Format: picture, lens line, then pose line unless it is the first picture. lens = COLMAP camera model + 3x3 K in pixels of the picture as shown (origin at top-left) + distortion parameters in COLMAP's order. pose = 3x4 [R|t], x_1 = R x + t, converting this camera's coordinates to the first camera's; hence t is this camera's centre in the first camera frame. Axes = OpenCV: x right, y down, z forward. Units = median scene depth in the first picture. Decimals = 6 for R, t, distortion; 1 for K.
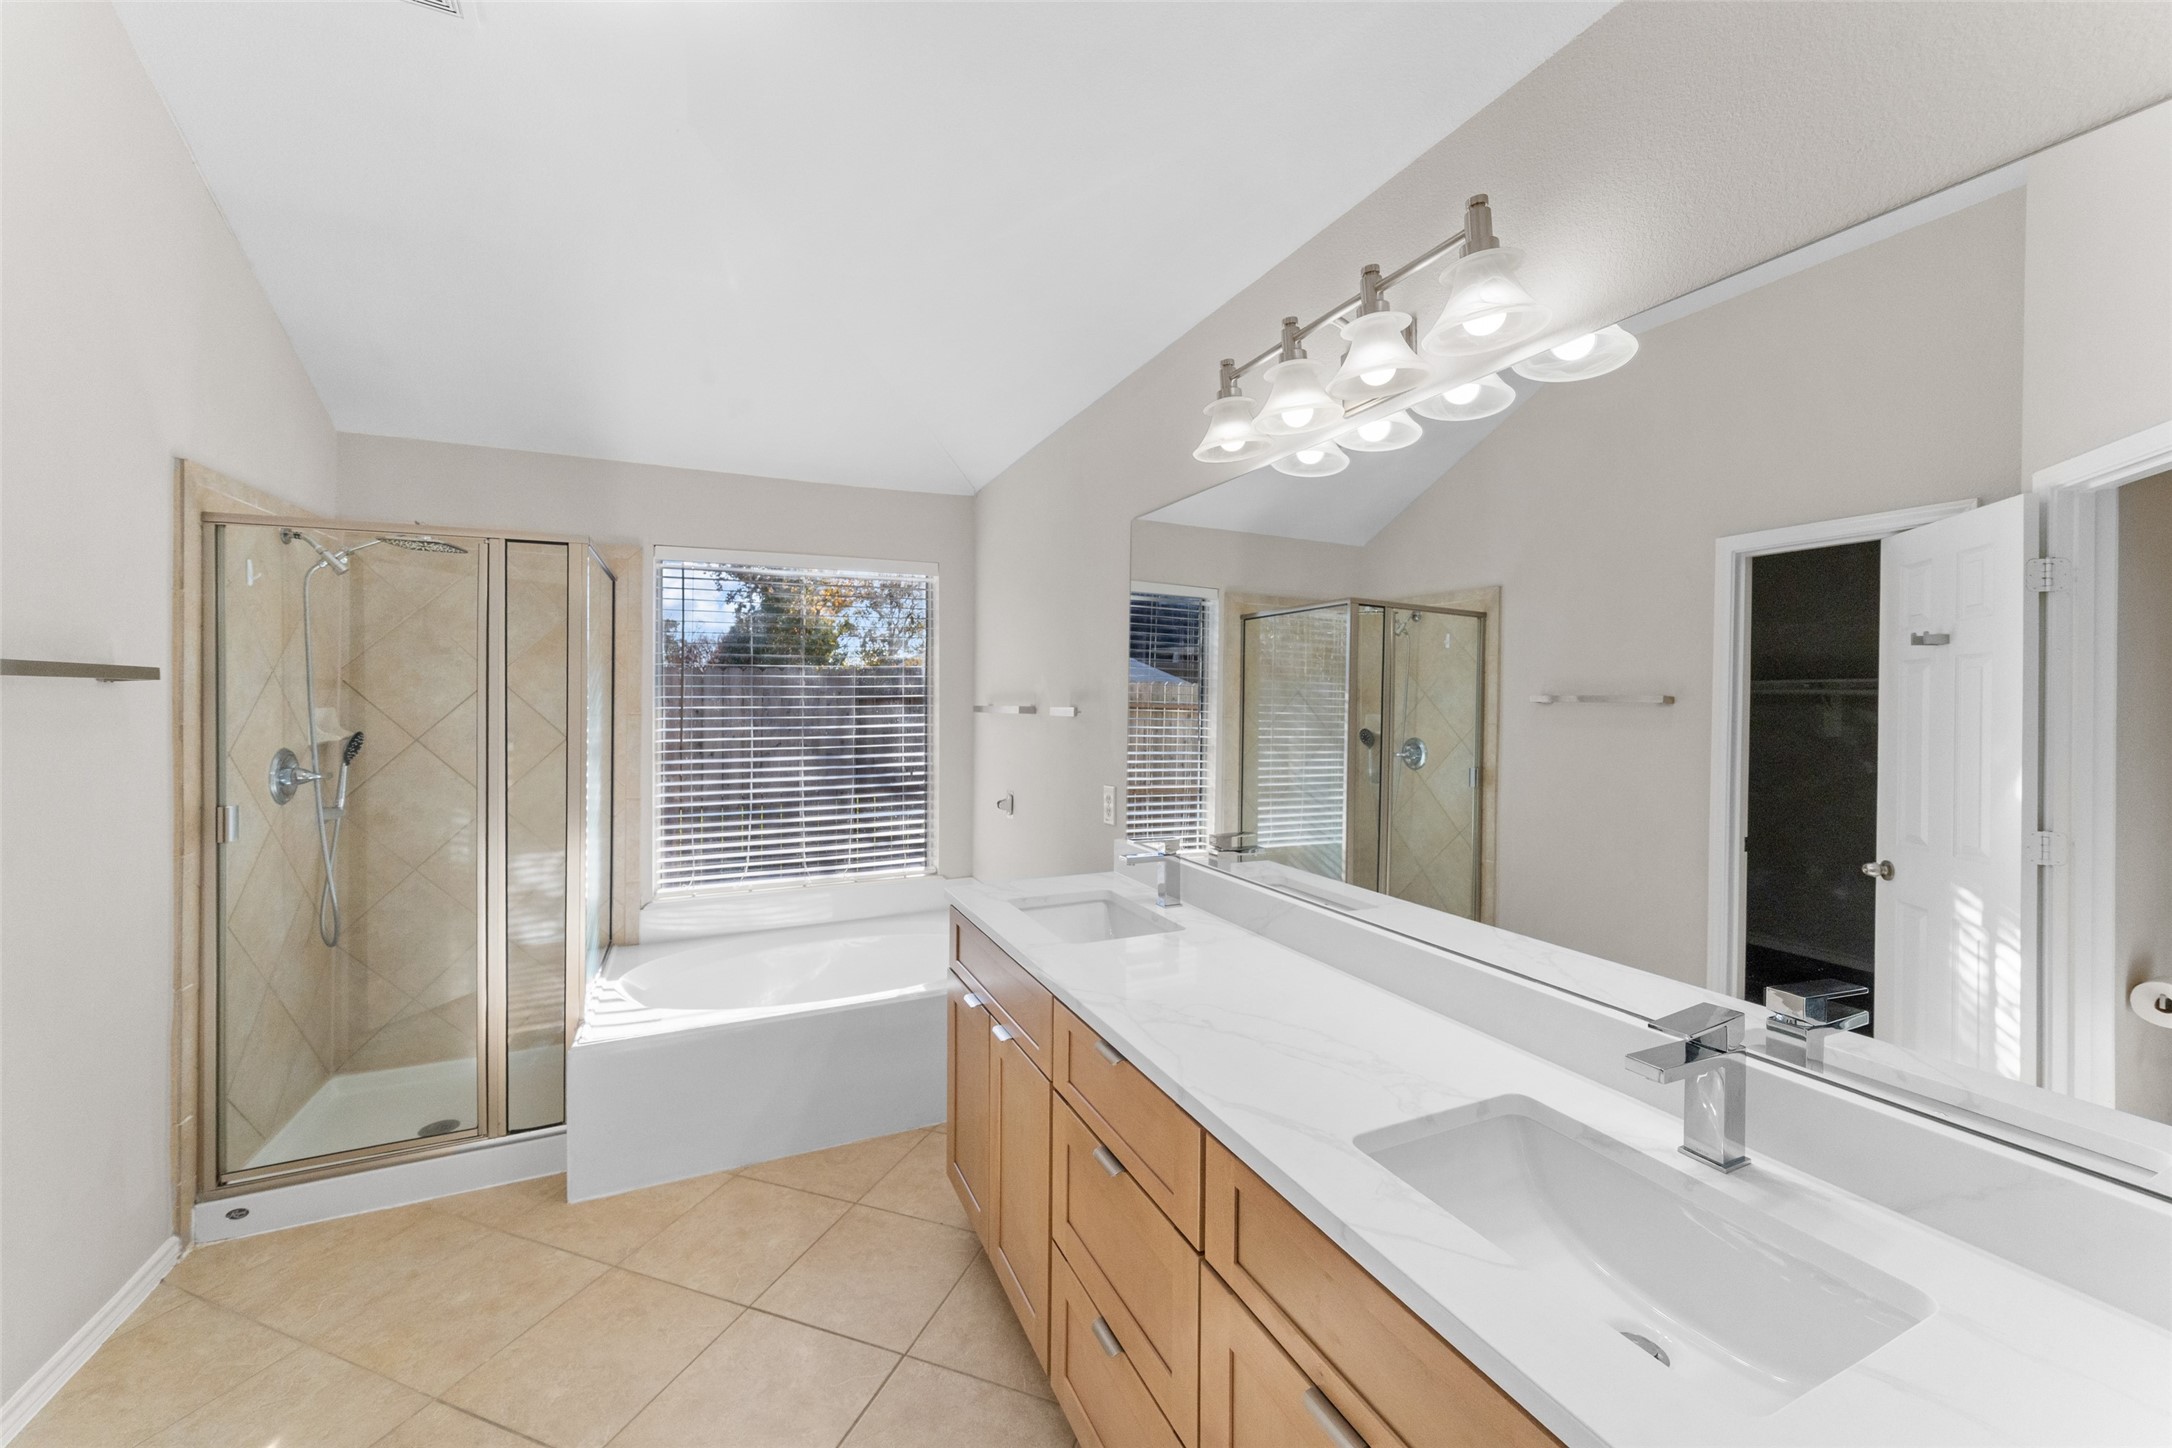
lens RADIAL K [[828.4, 0, 1086.7], [0, 828.4, 692.2], [0, 0, 1]] dist [0.000221, 0.000016]
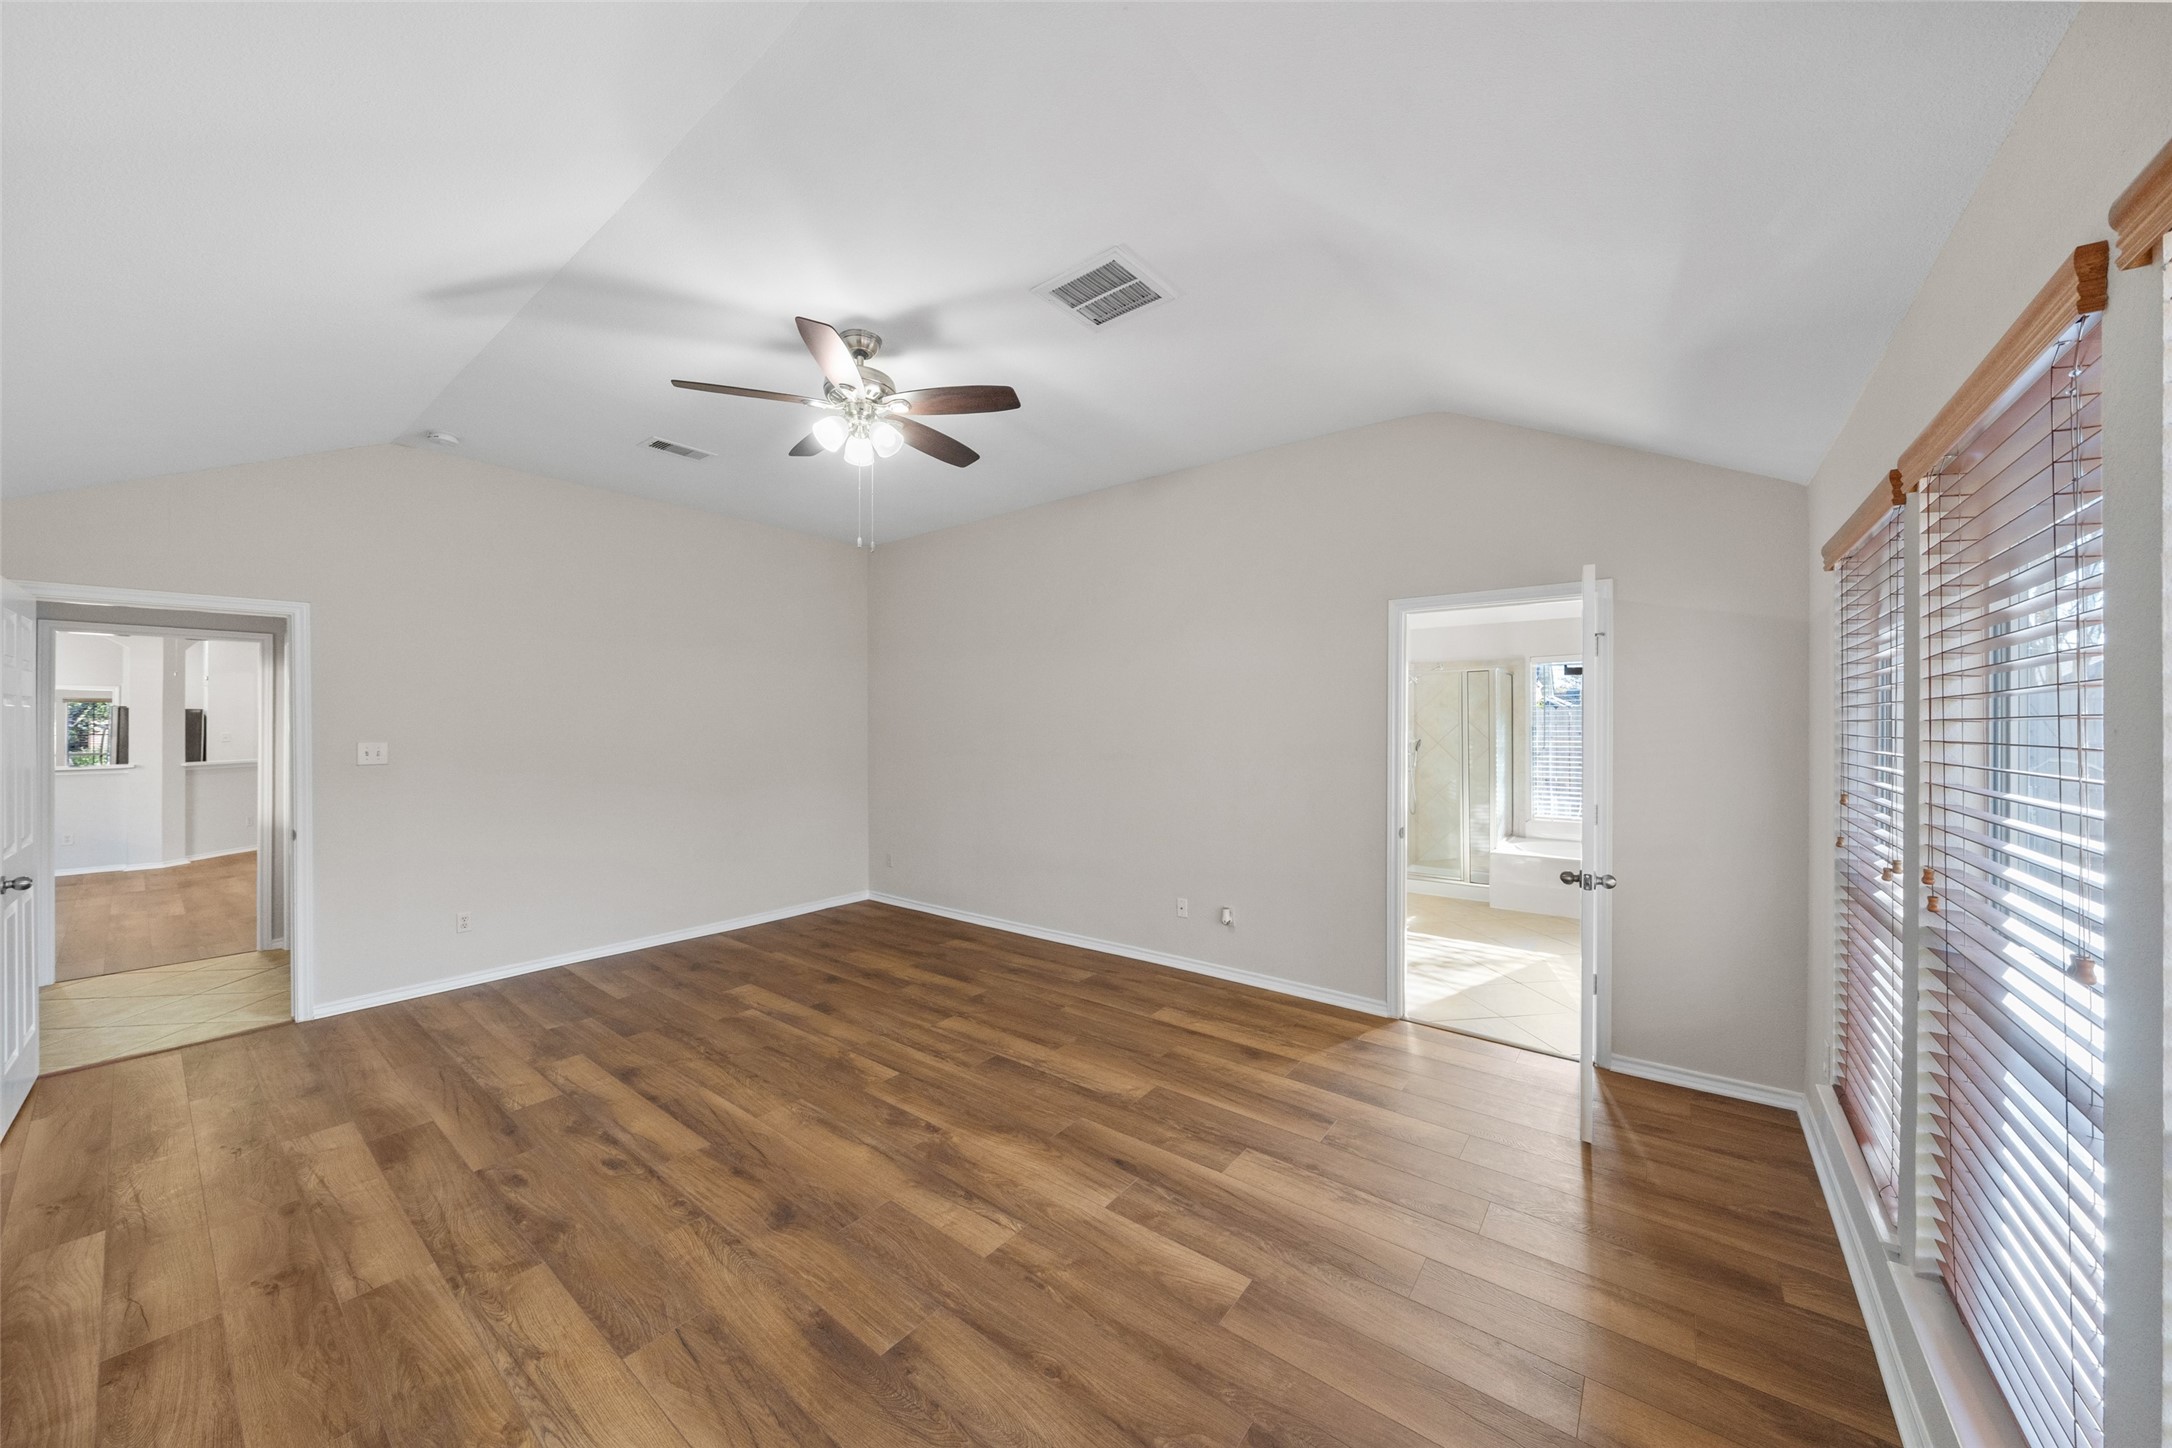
lens RADIAL K [[744.9, 0, 1093.2], [0, 744.9, 720.0], [0, 0, 1]] dist [-0.000254, -0.000245]
pose [[0.472175, -0.007896, -0.881470, 0.668073], [0.003242, 0.999969, -0.007221, -0.004367], [0.881499, 0.000552, 0.472186, -0.950367]]
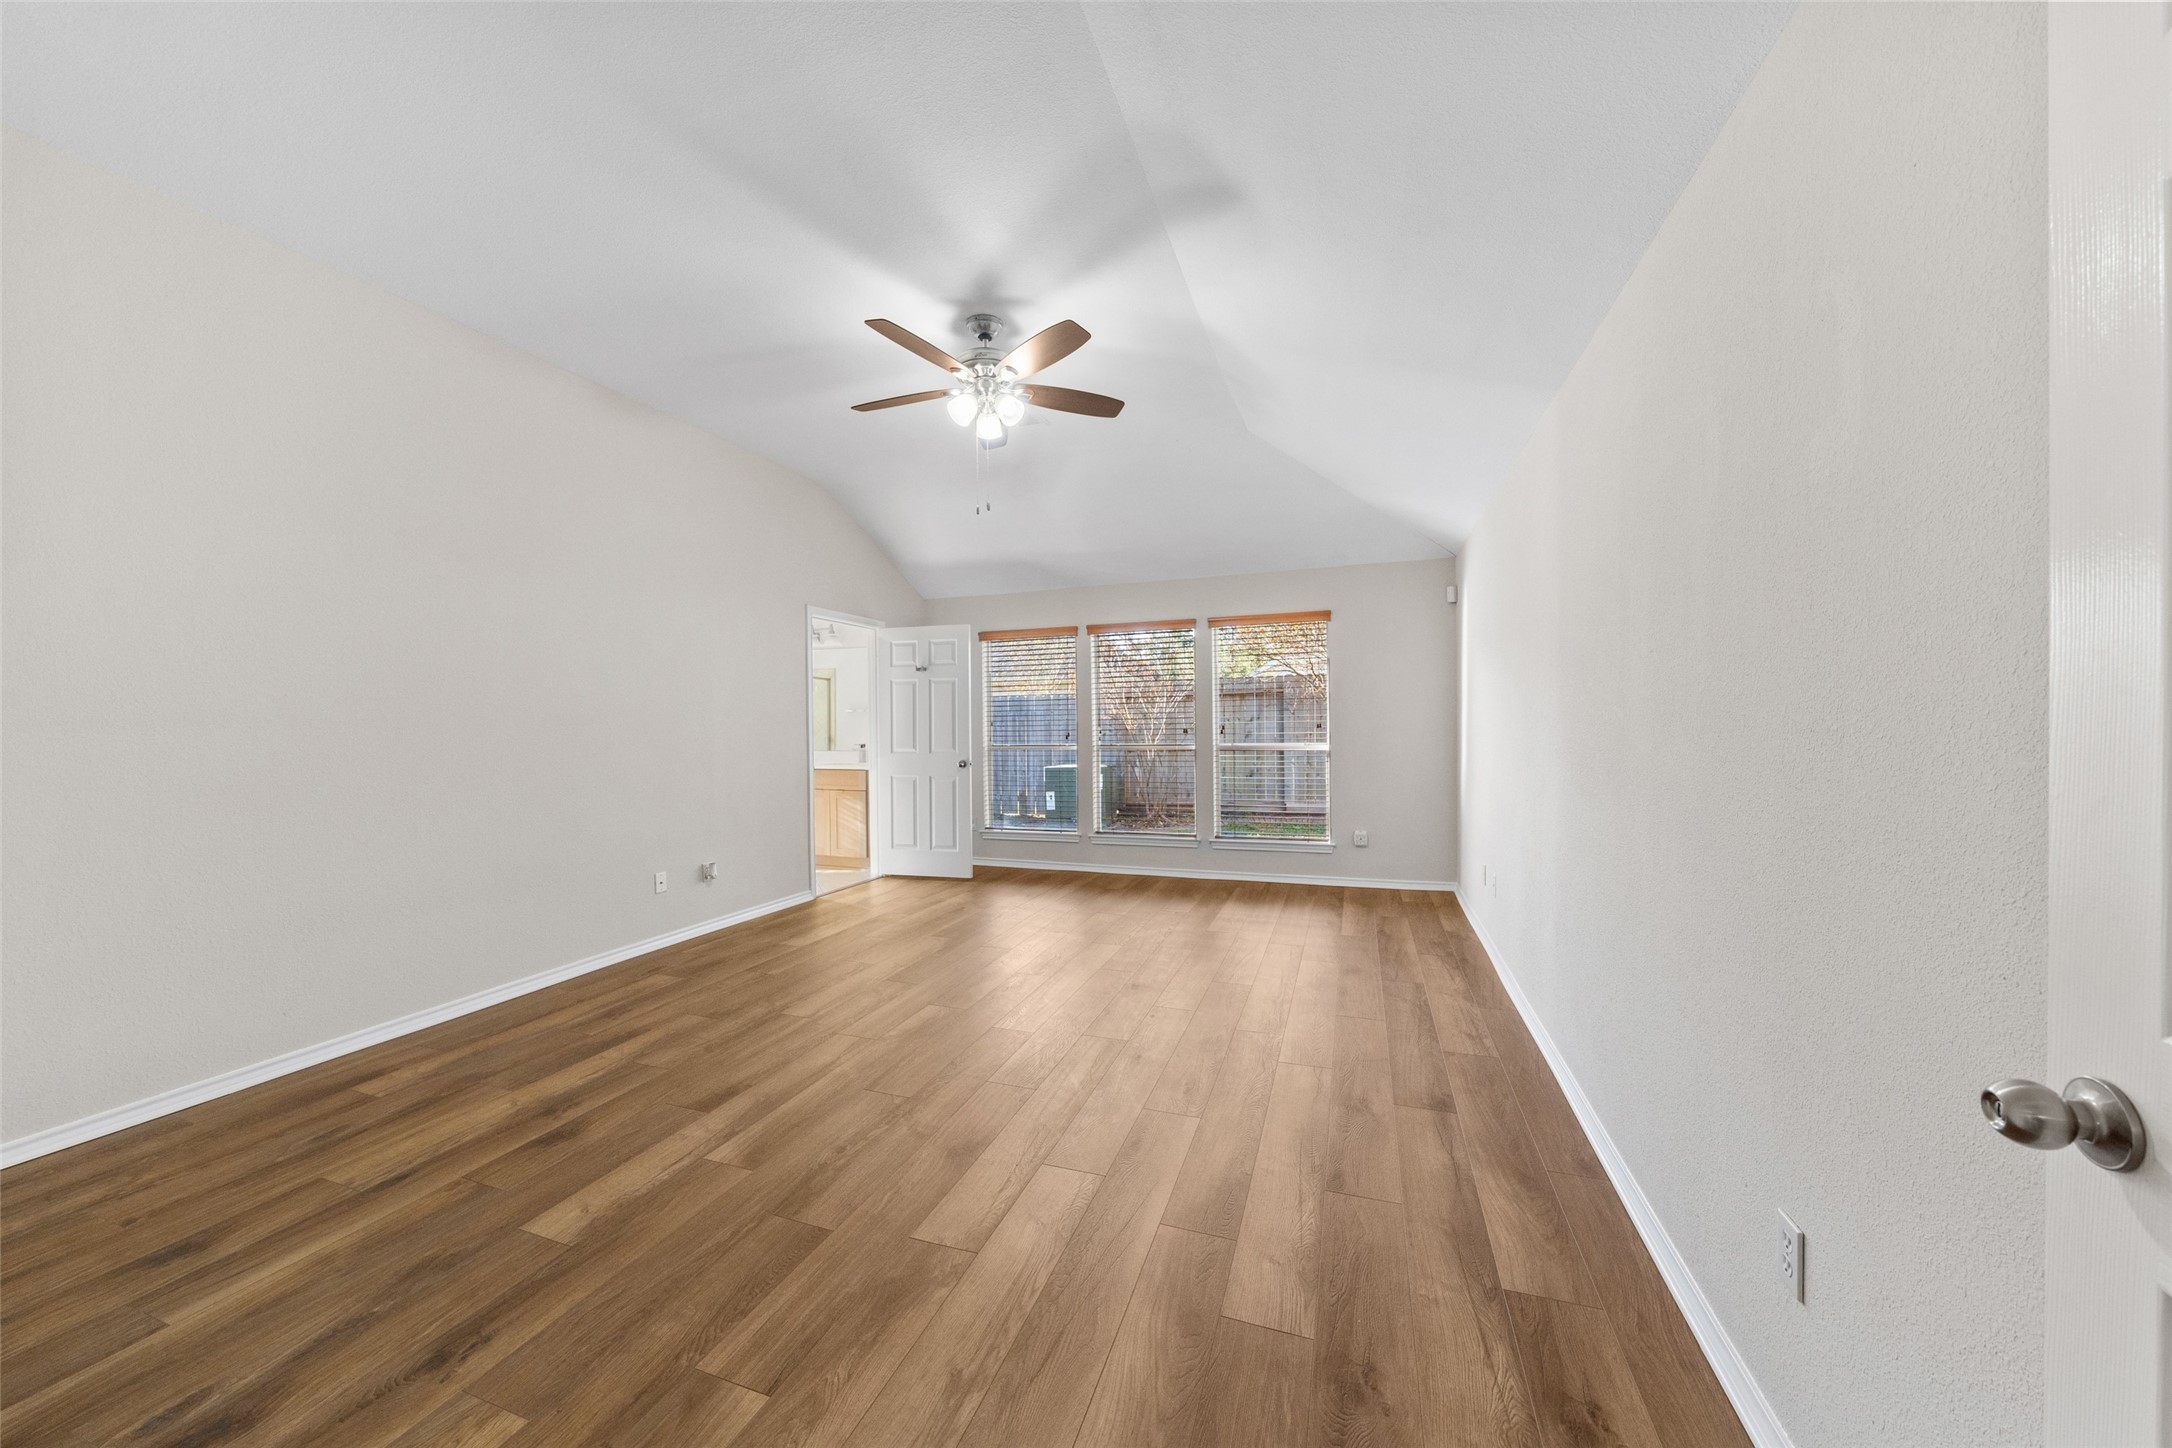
lens RADIAL K [[744.9, 0, 1093.2], [0, 744.9, 720.0], [0, 0, 1]] dist [-0.000254, -0.000245]
pose [[0.690849, -0.006973, 0.722965, -0.813996], [0.014790, 0.999881, -0.004489, 0.072361], [-0.722847, 0.013793, 0.690870, -1.539637]]
